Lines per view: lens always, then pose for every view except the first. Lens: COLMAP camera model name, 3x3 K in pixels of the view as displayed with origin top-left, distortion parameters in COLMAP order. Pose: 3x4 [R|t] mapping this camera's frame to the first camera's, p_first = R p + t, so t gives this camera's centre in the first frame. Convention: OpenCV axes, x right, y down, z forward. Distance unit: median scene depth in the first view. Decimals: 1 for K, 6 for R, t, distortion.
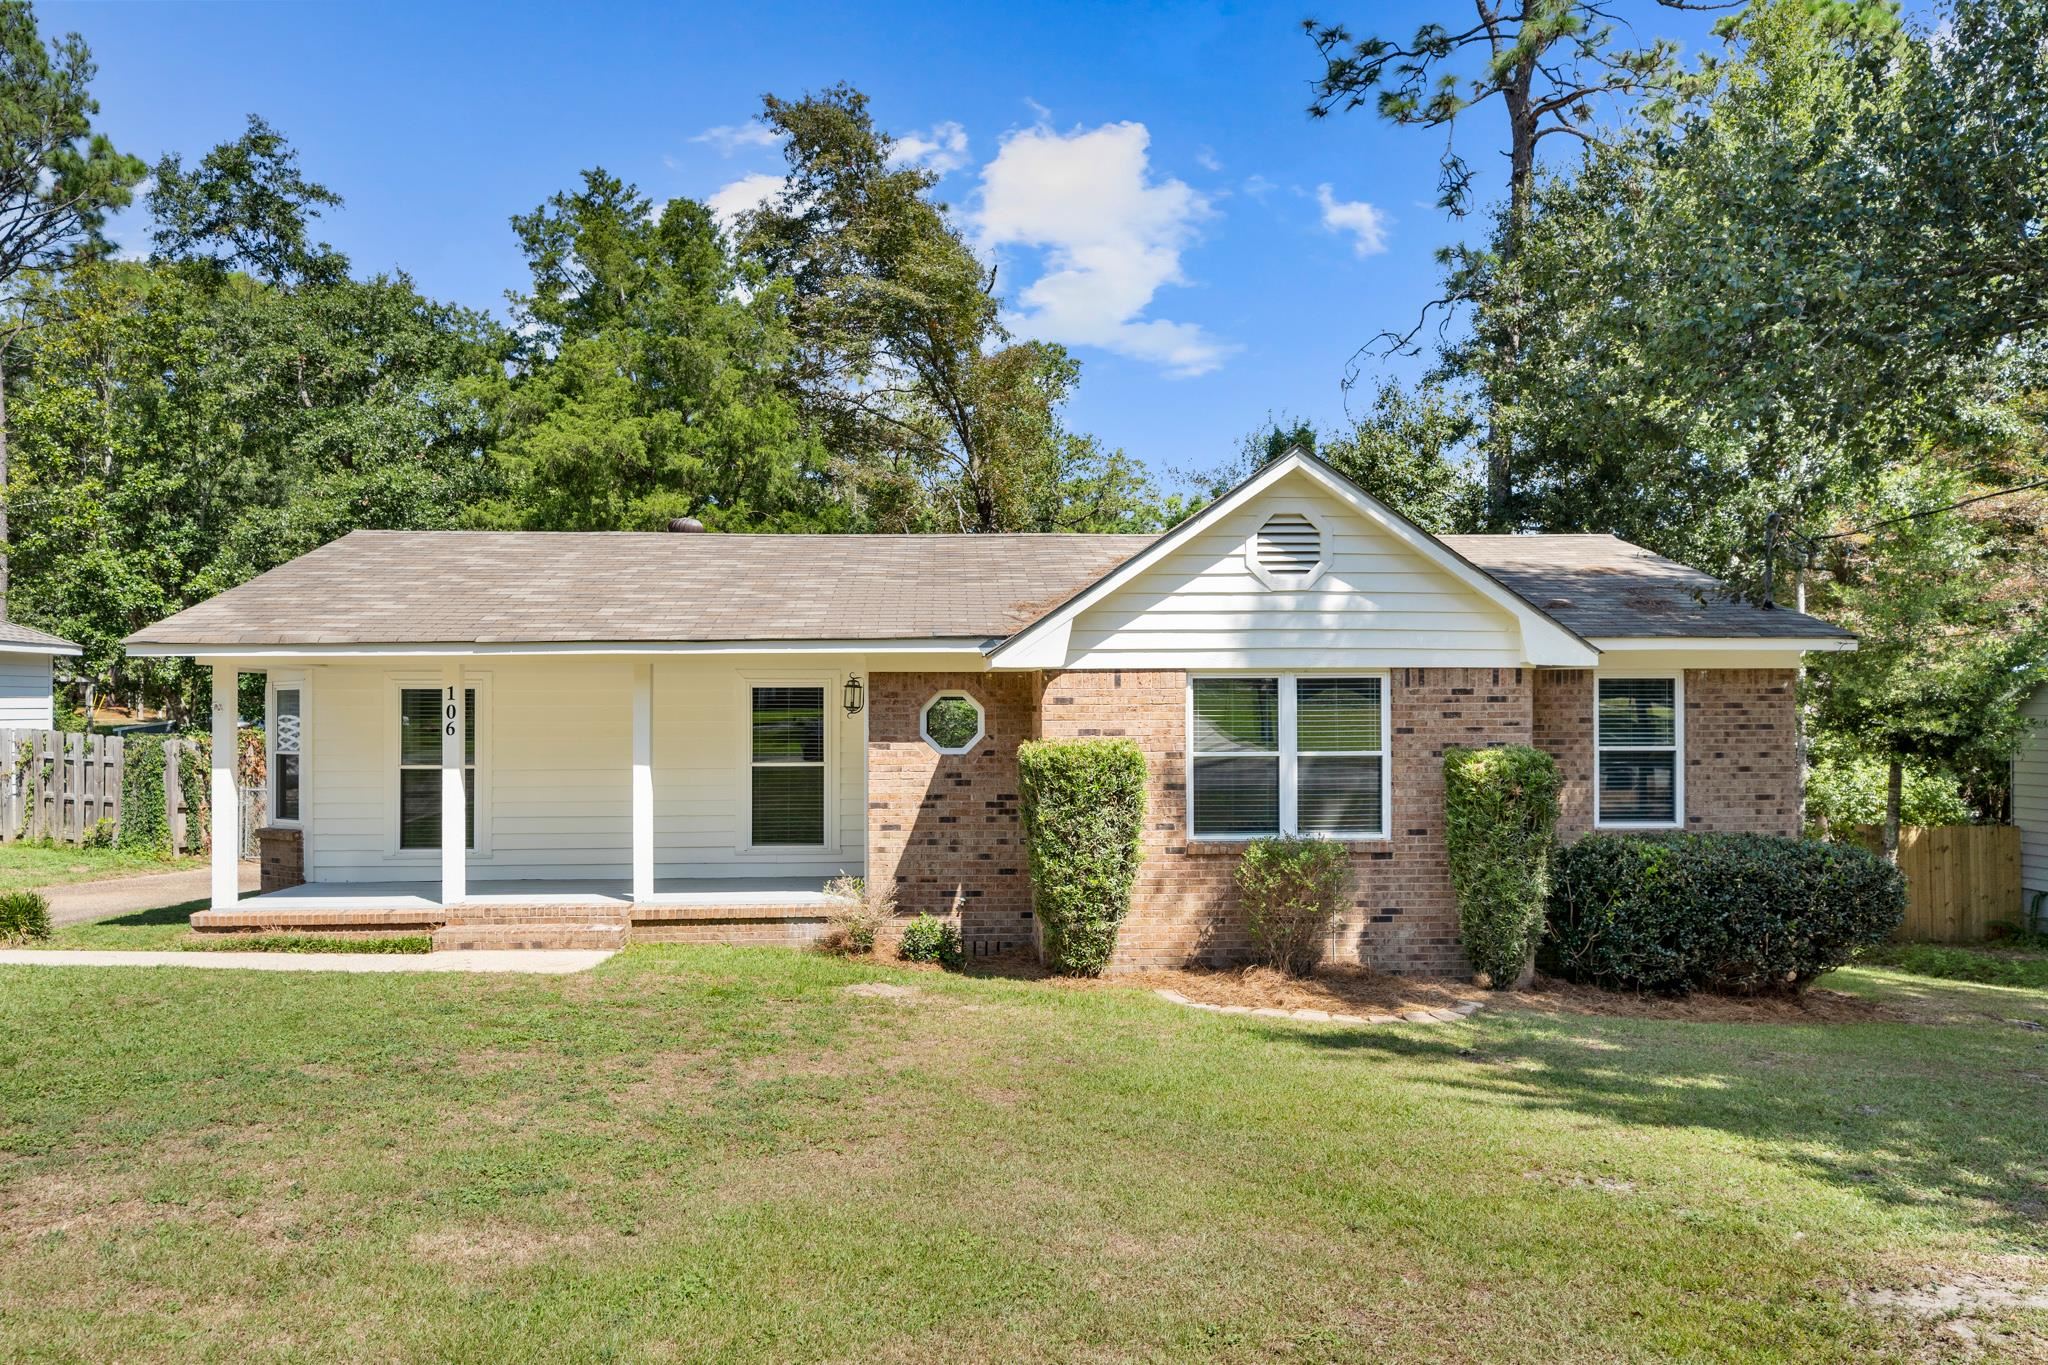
lens RADIAL K [[1343.7, 0, 1024.0], [0, 1343.7, 682.5], [0, 0, 1]] dist [-0.001475, -0.000307]
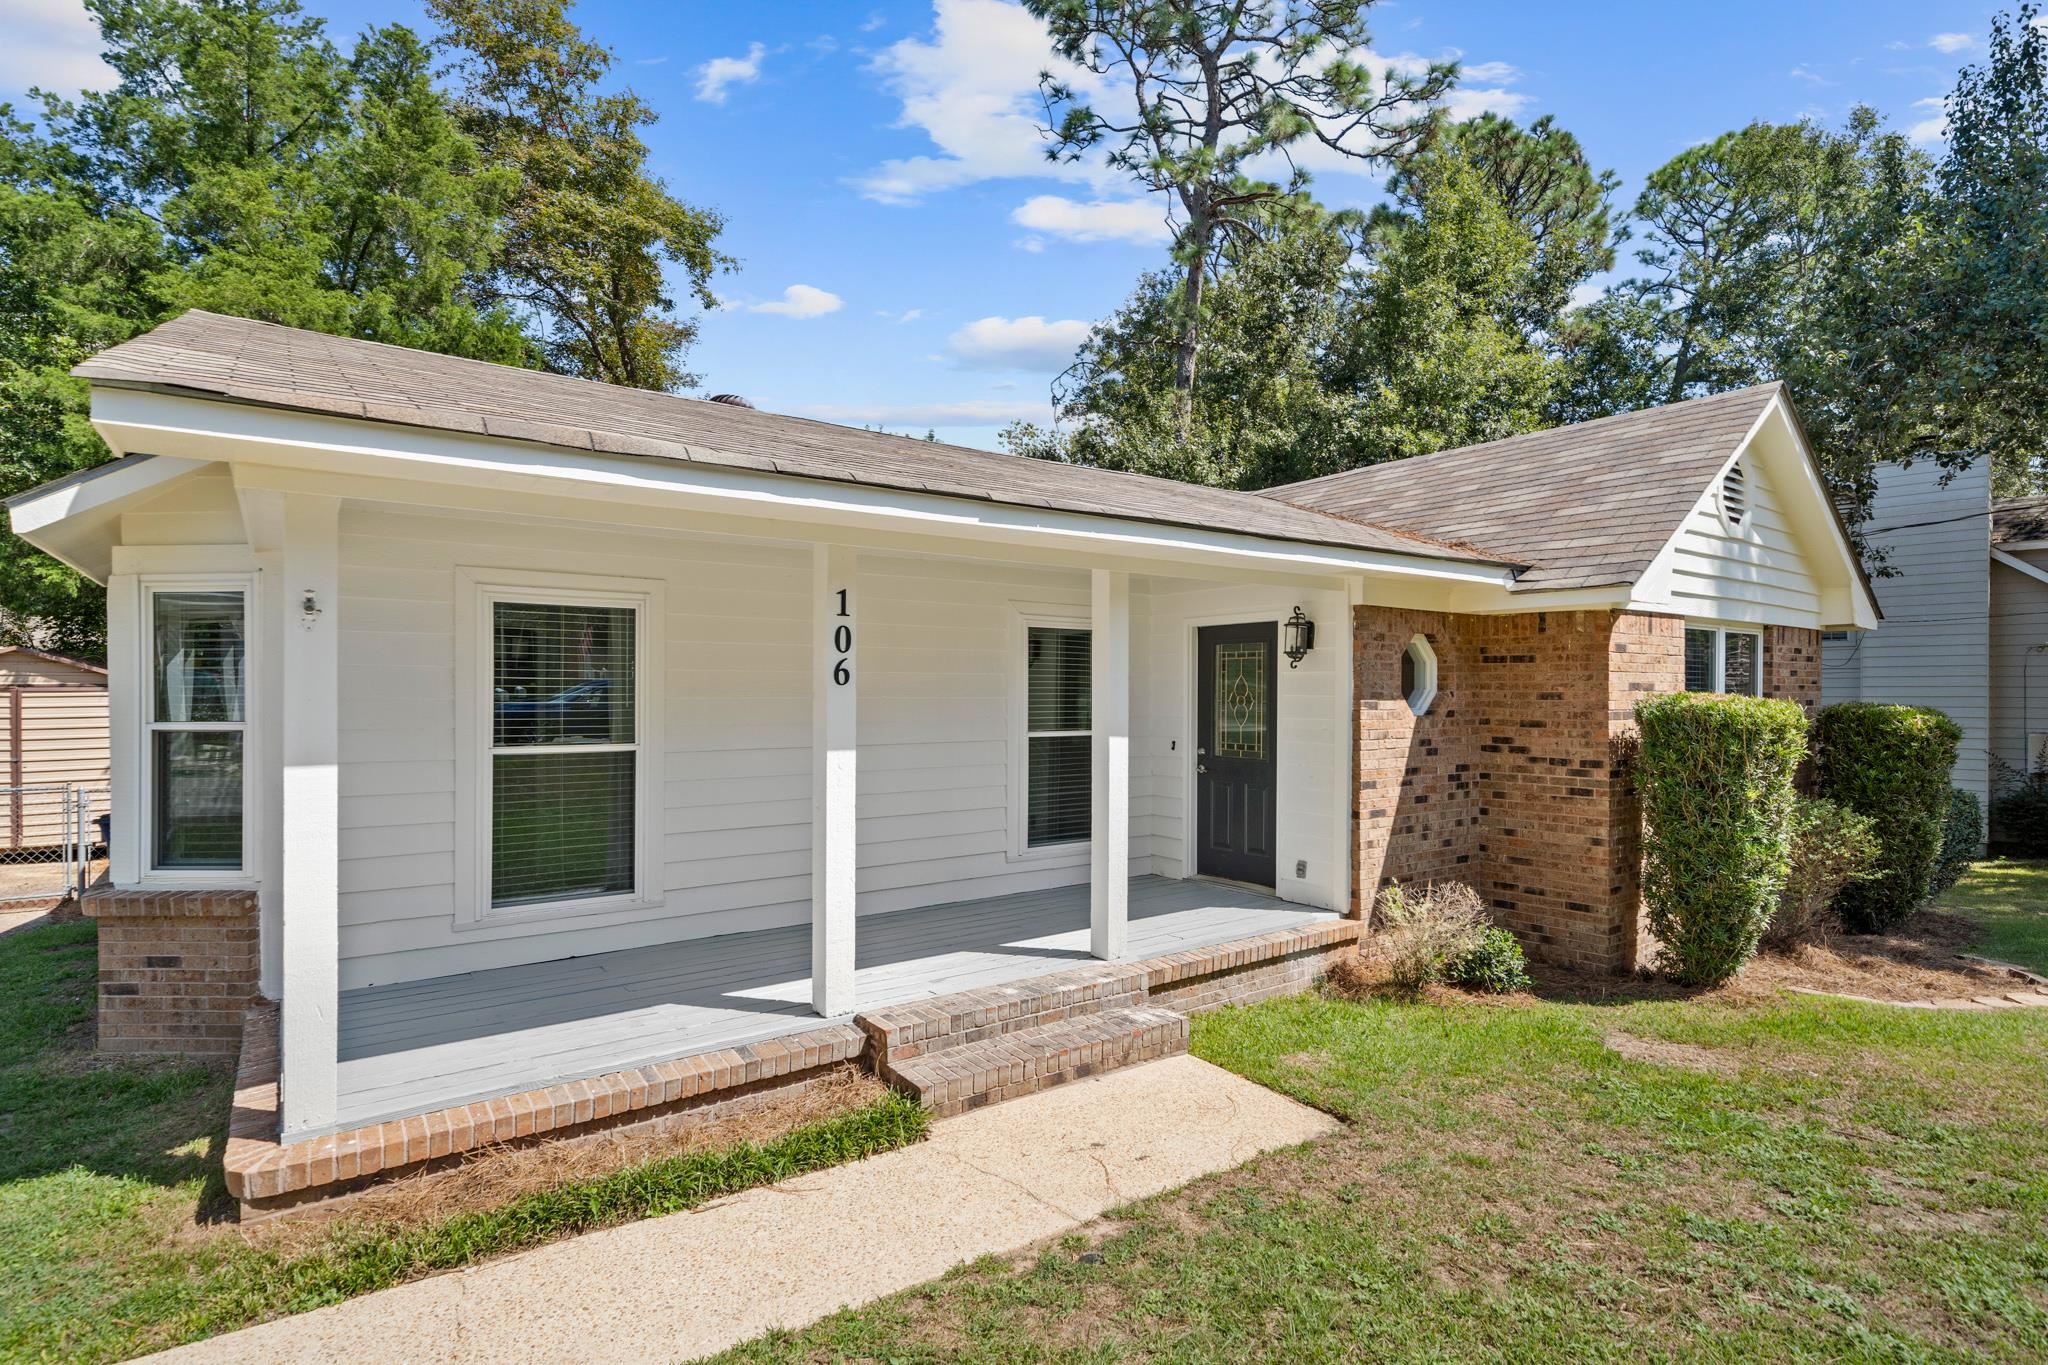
lens RADIAL K [[1011.9, 0, 1024.0], [0, 1011.9, 682.5], [0, 0, 1]] dist [-0.002456, -0.000652]
pose [[0.841567, 0.010200, 0.540057, -0.570408], [-0.016628, 0.999837, 0.007026, 0.034062], [-0.539897, -0.014893, 0.841599, 0.632975]]
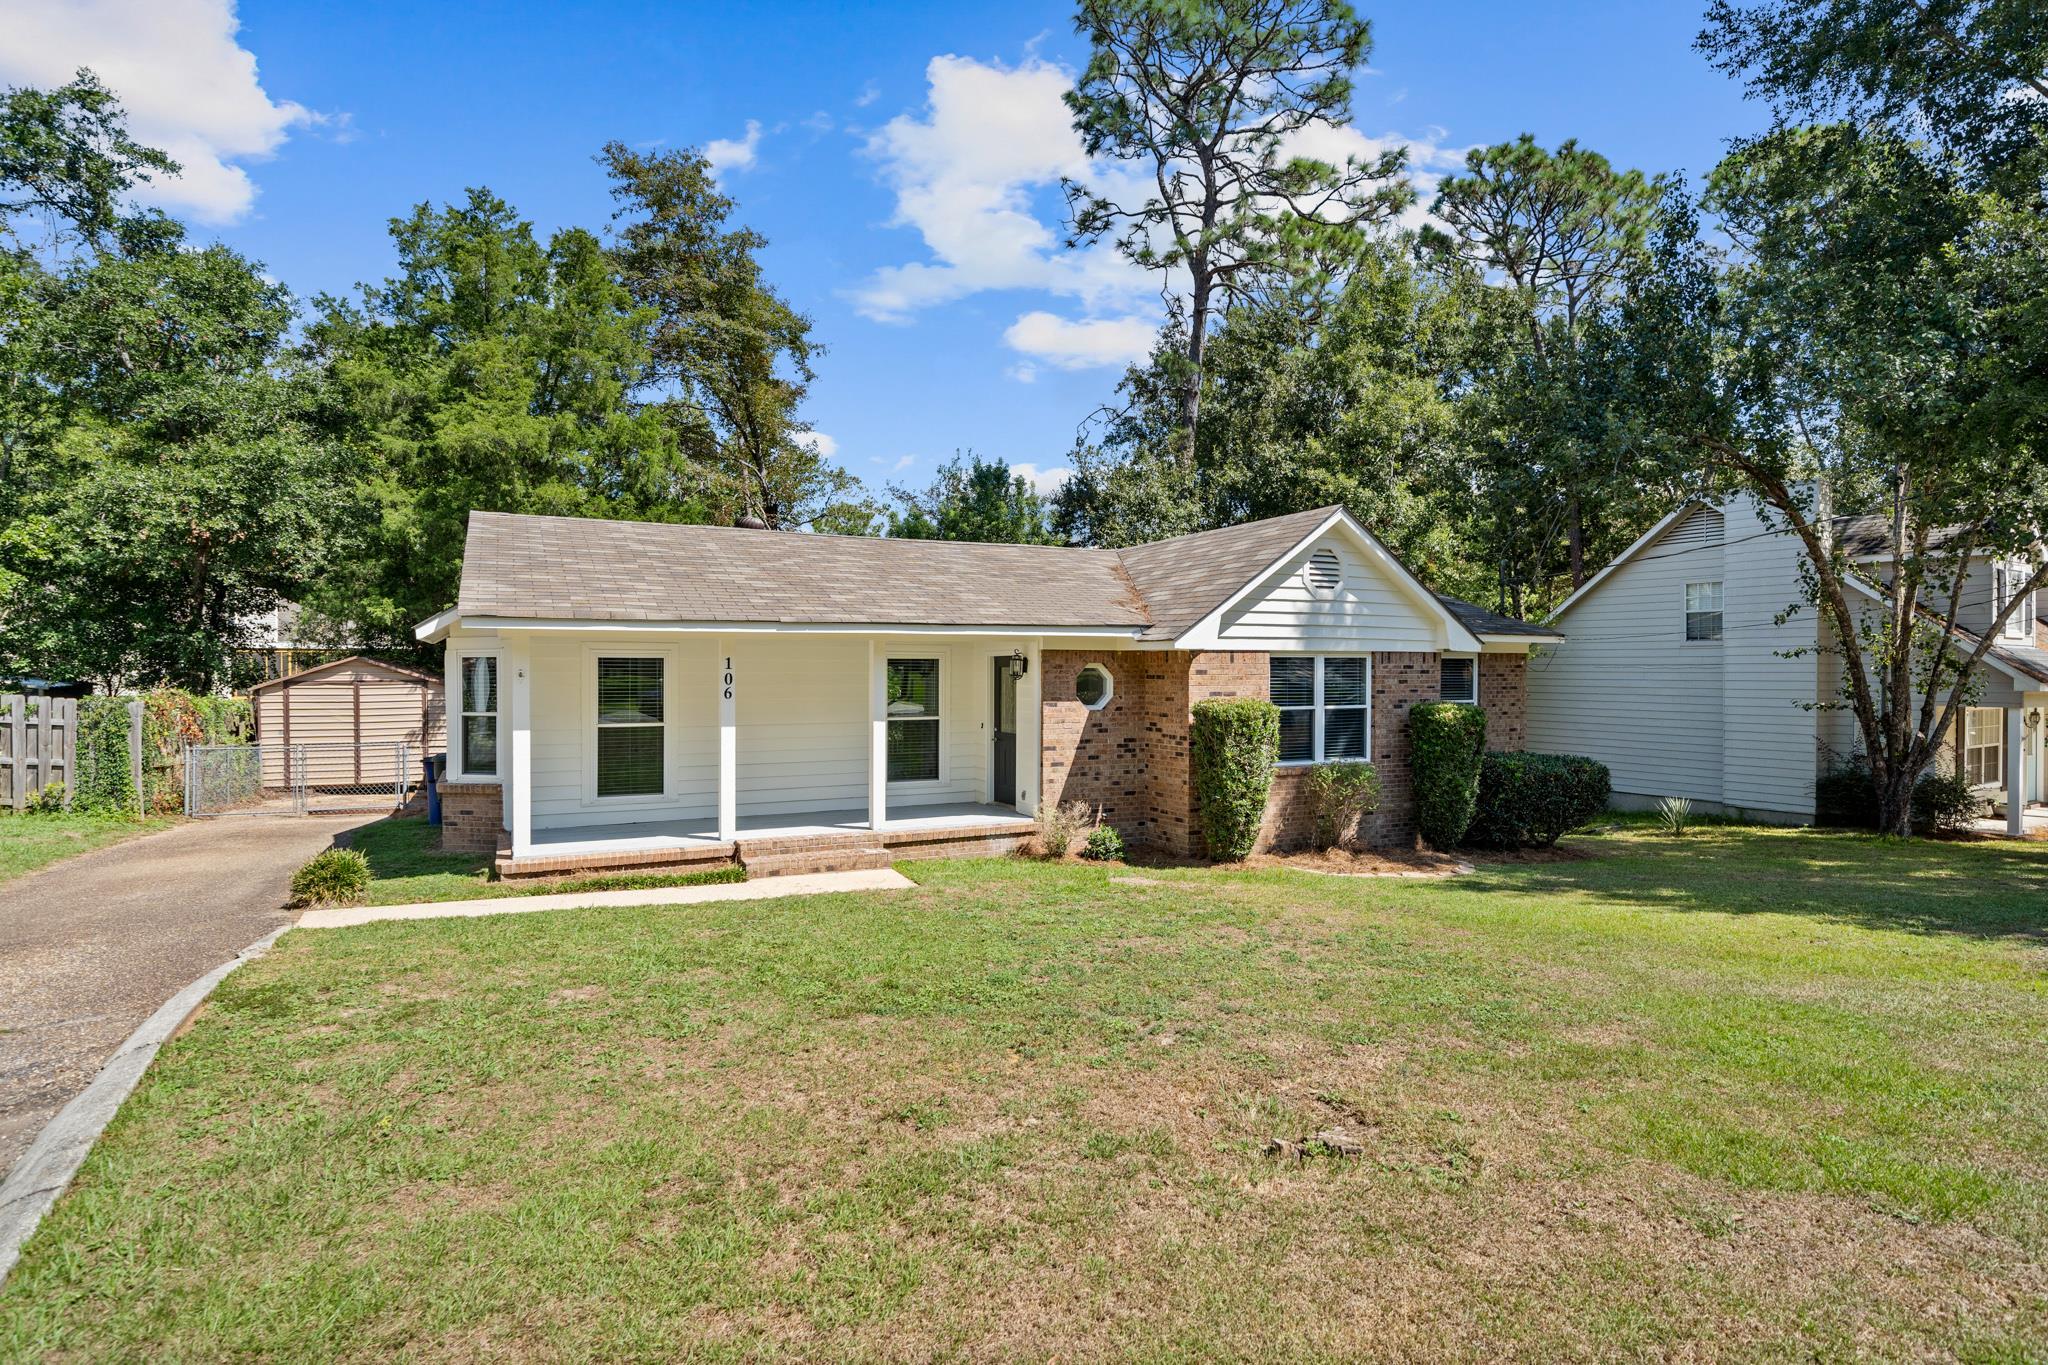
lens RADIAL K [[1027.5, 0, 1019.6], [0, 1027.5, 666.5], [0, 0, 1]] dist [-0.000849, 0.000072]
pose [[0.921156, 0.005387, 0.389156, -0.537877], [-0.012856, 0.999780, 0.016592, -0.007512], [-0.388981, -0.020287, 0.921022, 0.062462]]
